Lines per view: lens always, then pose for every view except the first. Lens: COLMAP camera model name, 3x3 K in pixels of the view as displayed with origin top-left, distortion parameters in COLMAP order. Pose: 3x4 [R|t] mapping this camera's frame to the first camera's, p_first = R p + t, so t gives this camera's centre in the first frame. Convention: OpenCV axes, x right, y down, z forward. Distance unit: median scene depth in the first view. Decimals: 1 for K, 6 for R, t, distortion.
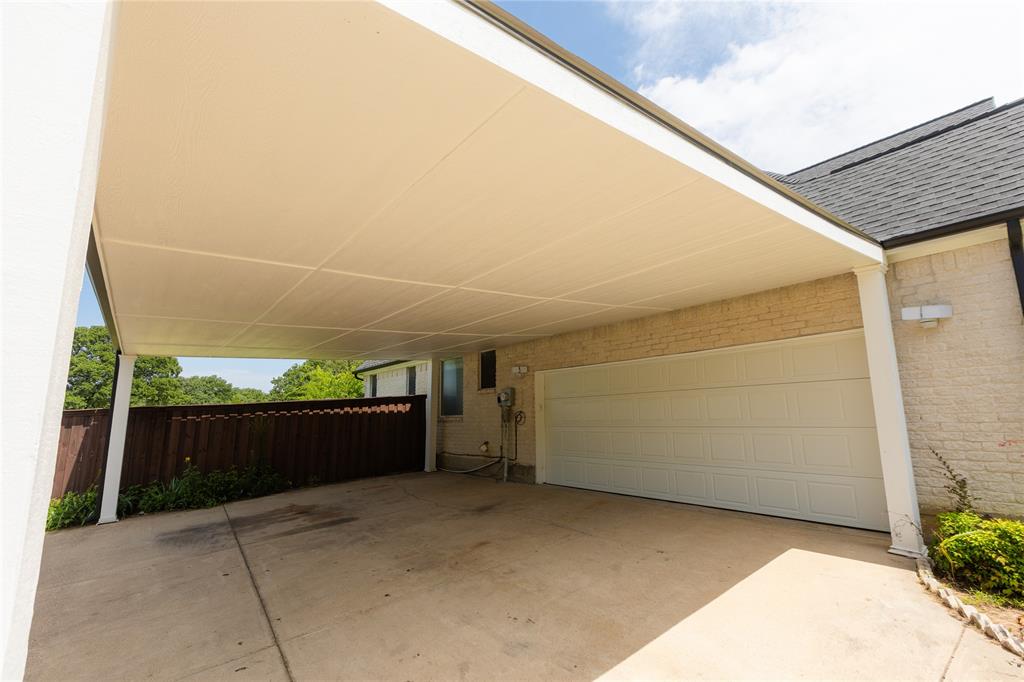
lens RADIAL K [[458.3, 0, 511.3], [0, 458.3, 342.2], [0, 0, 1]] dist [0.001802, 0.000392]
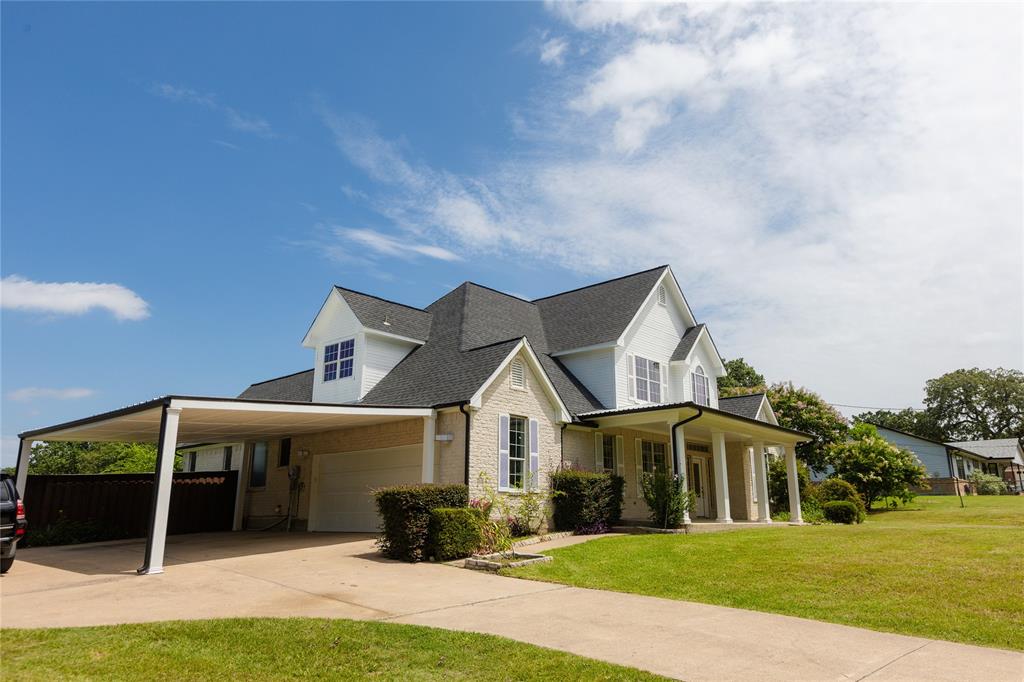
lens RADIAL K [[683.5, 0, 513.1], [0, 683.5, 341.2], [0, 0, 1]] dist [0.000940, 0.000572]
pose [[0.987483, 0.045065, 0.151148, 0.303000], [-0.032549, 0.995910, -0.084286, -0.122043], [-0.154328, 0.078312, 0.984911, -1.160110]]
